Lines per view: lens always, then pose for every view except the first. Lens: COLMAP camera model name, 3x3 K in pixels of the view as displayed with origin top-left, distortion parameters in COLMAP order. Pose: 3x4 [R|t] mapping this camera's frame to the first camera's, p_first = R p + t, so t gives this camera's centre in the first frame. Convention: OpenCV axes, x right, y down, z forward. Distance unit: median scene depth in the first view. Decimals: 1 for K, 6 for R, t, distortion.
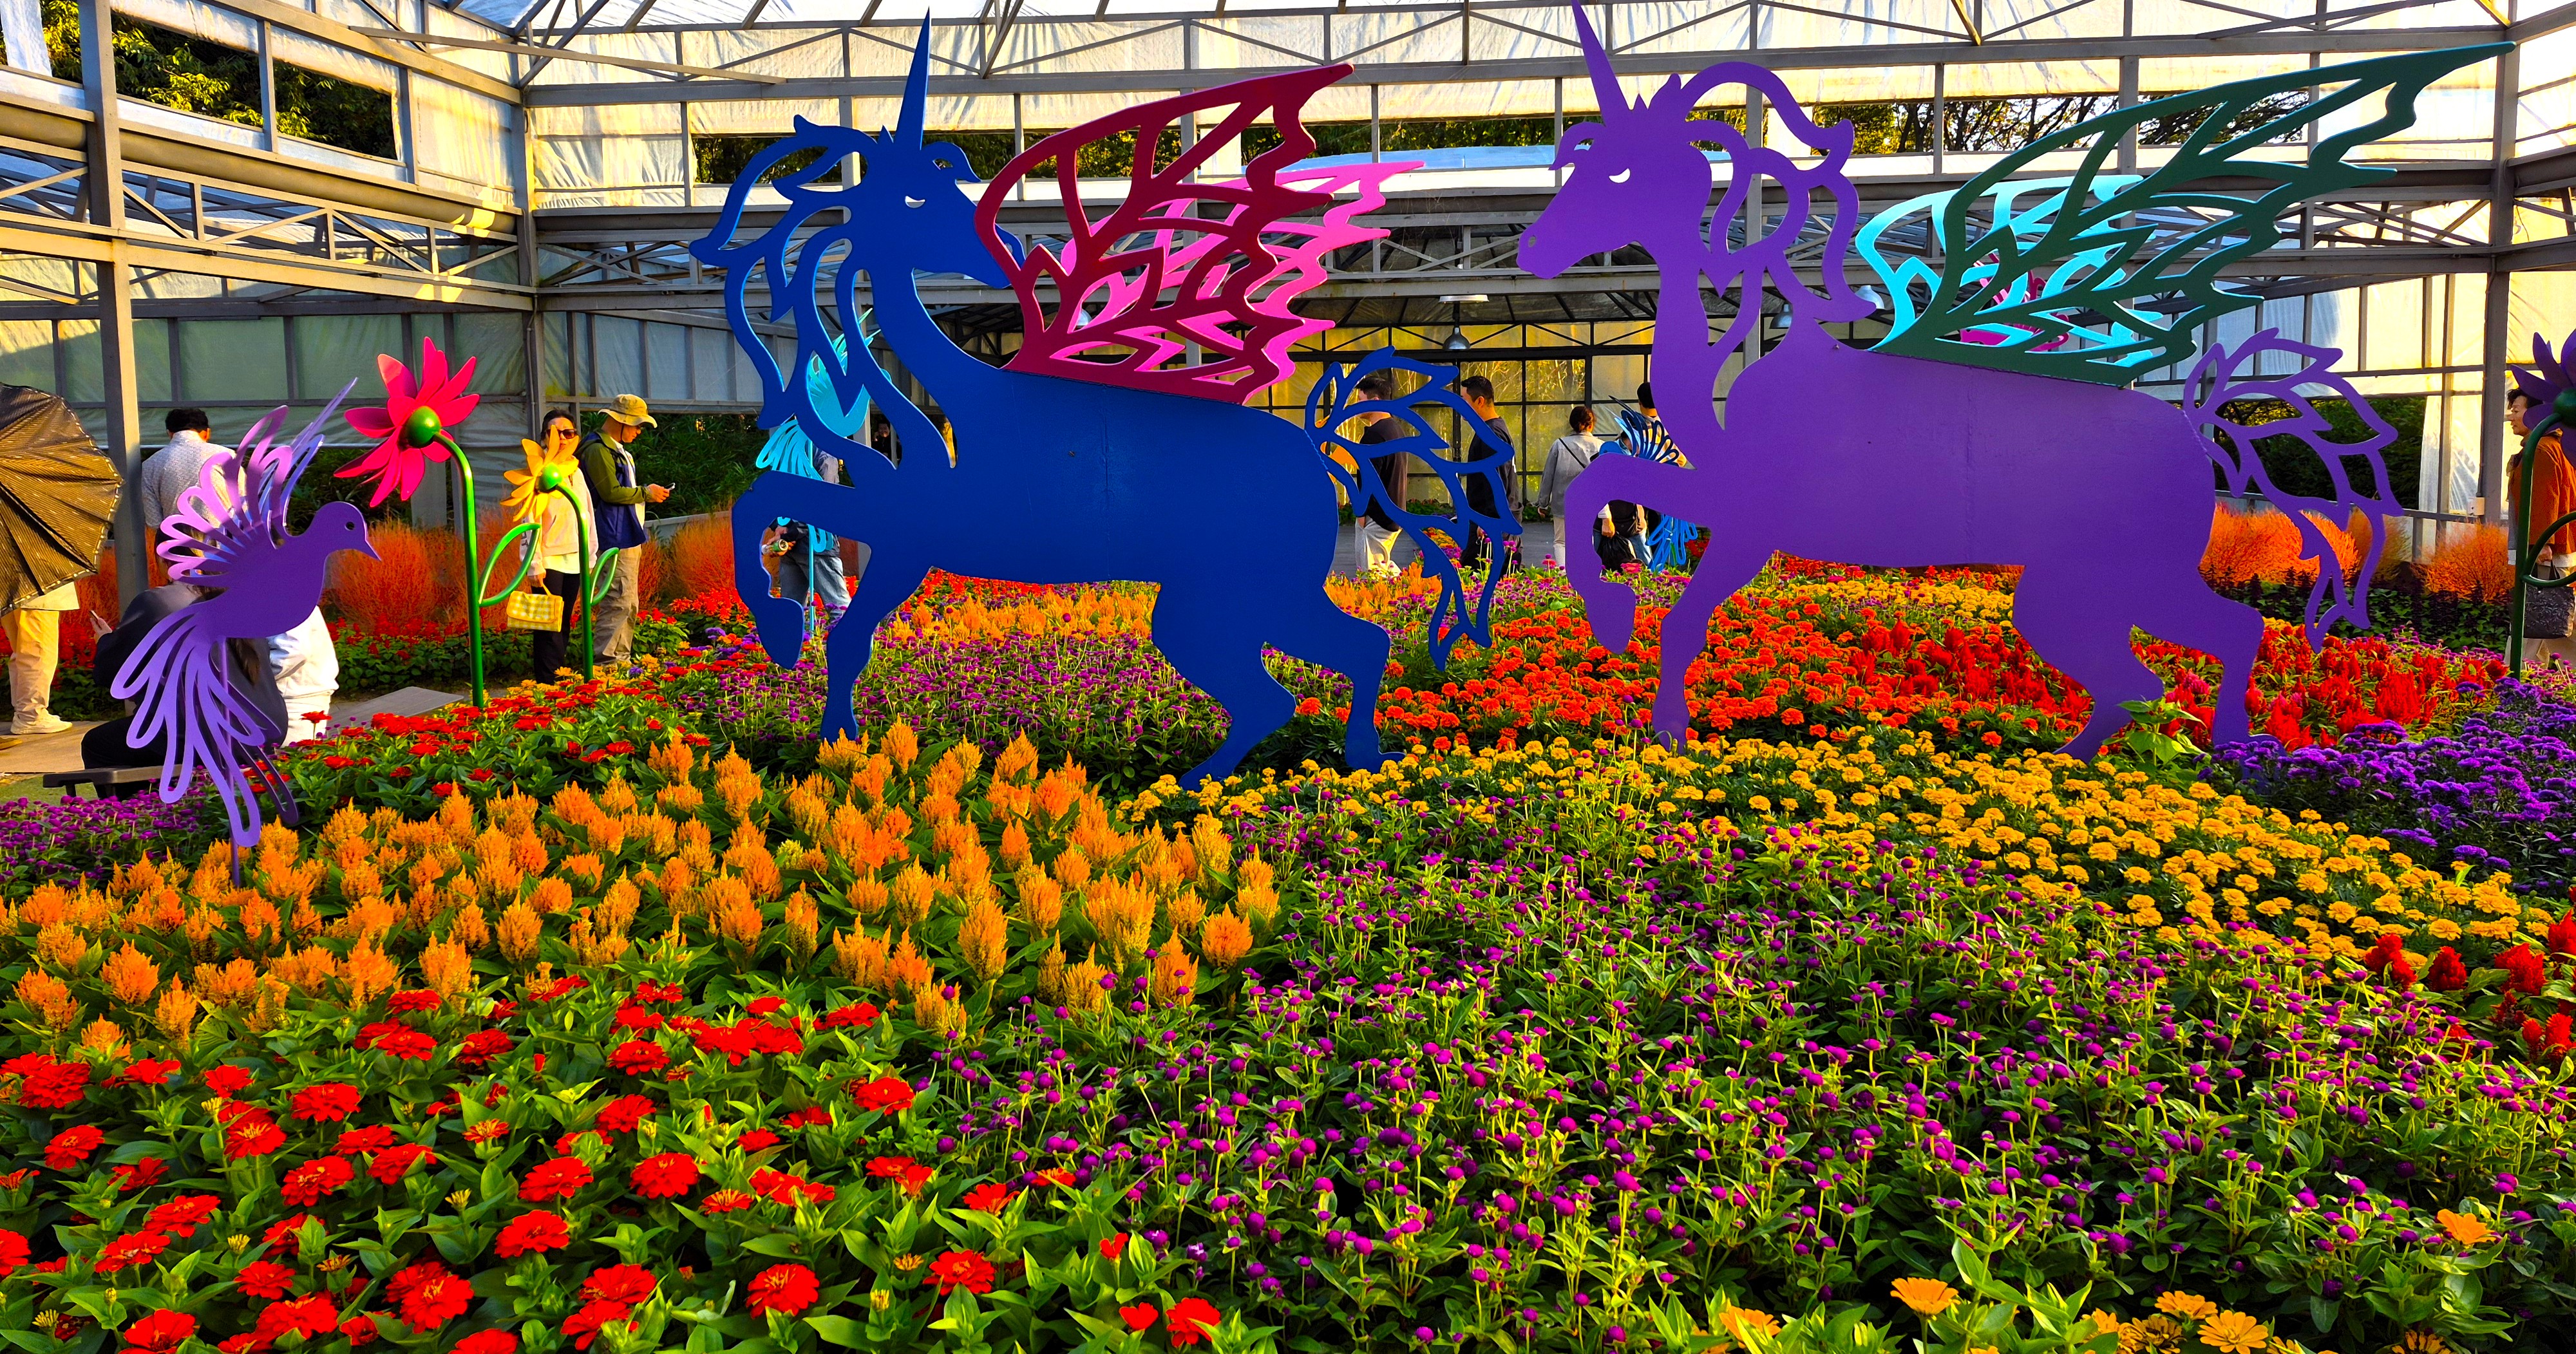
lens RADIAL K [[2172.8, 0, 1282.9], [0, 2172.8, 560.4], [0, 0, 1]] dist [0.097341, -0.153491]
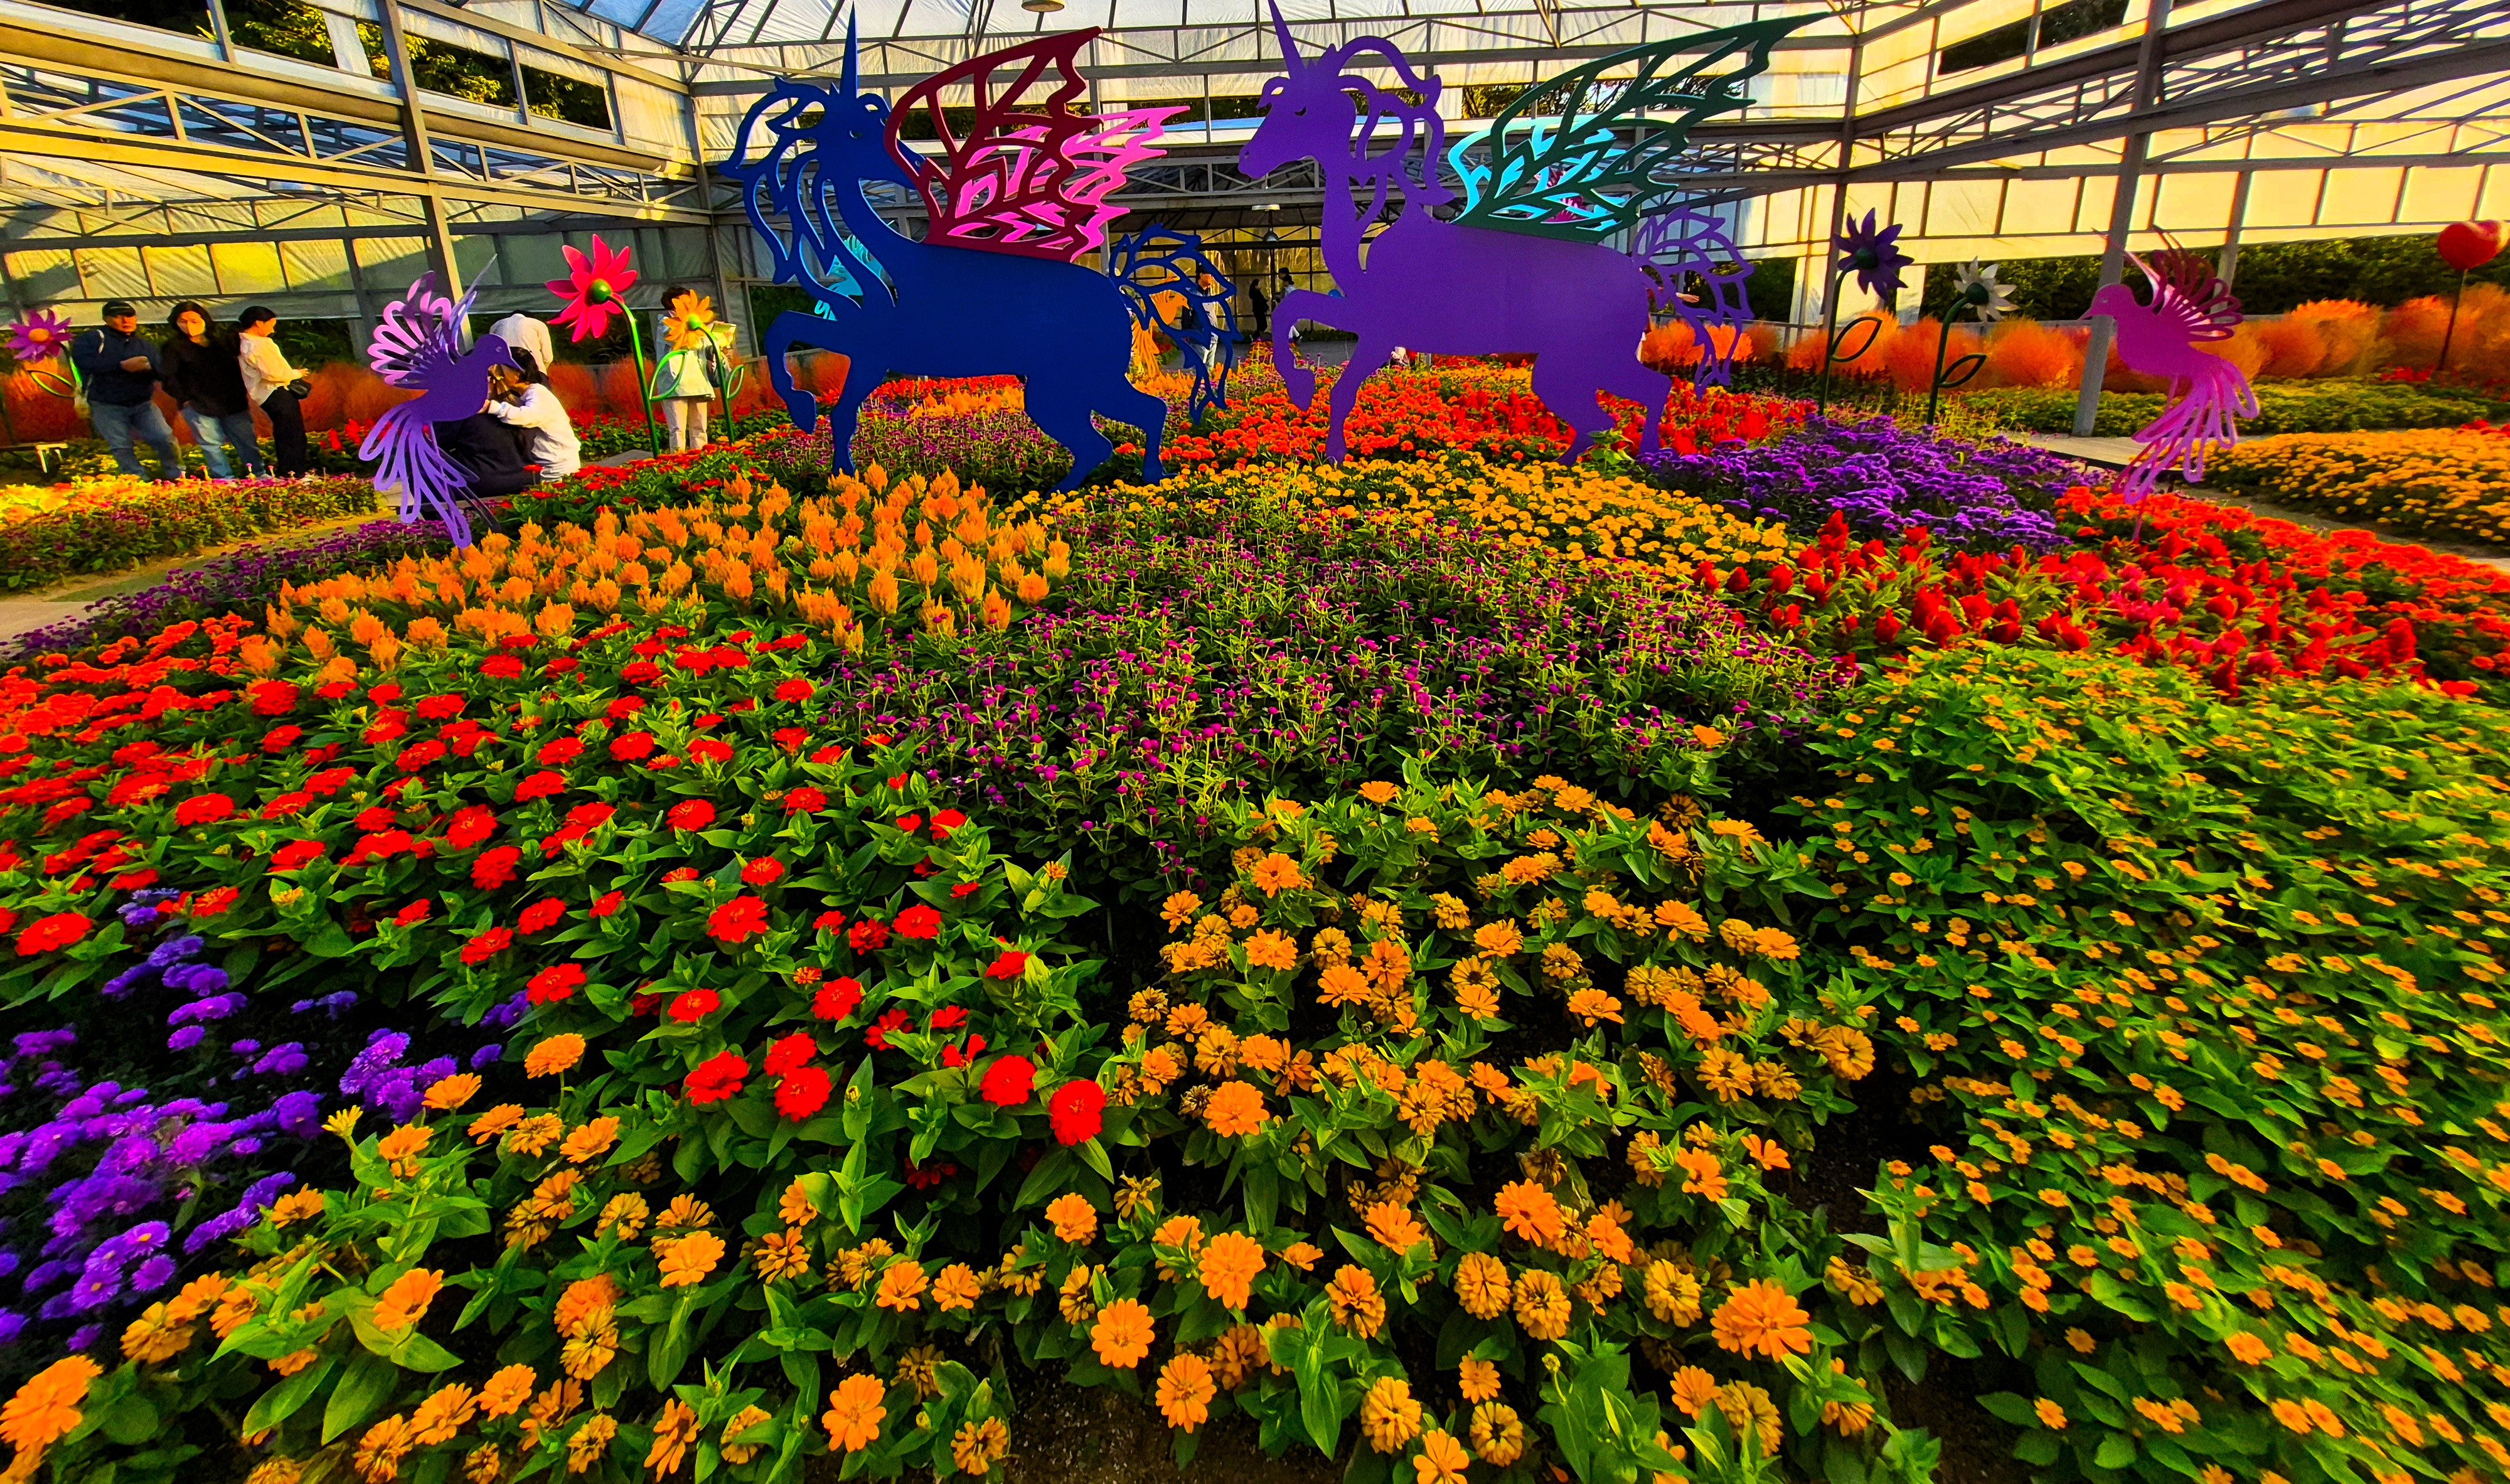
lens RADIAL K [[1189.6, 0, 1249.9], [0, 1189.6, 616.0], [0, 0, 1]] dist [0.003144, 0.000117]
pose [[0.998210, -0.033945, 0.049240, 0.084636], [0.023123, 0.978340, 0.205708, 0.009954], [-0.055156, -0.204201, 0.977374, 0.086106]]
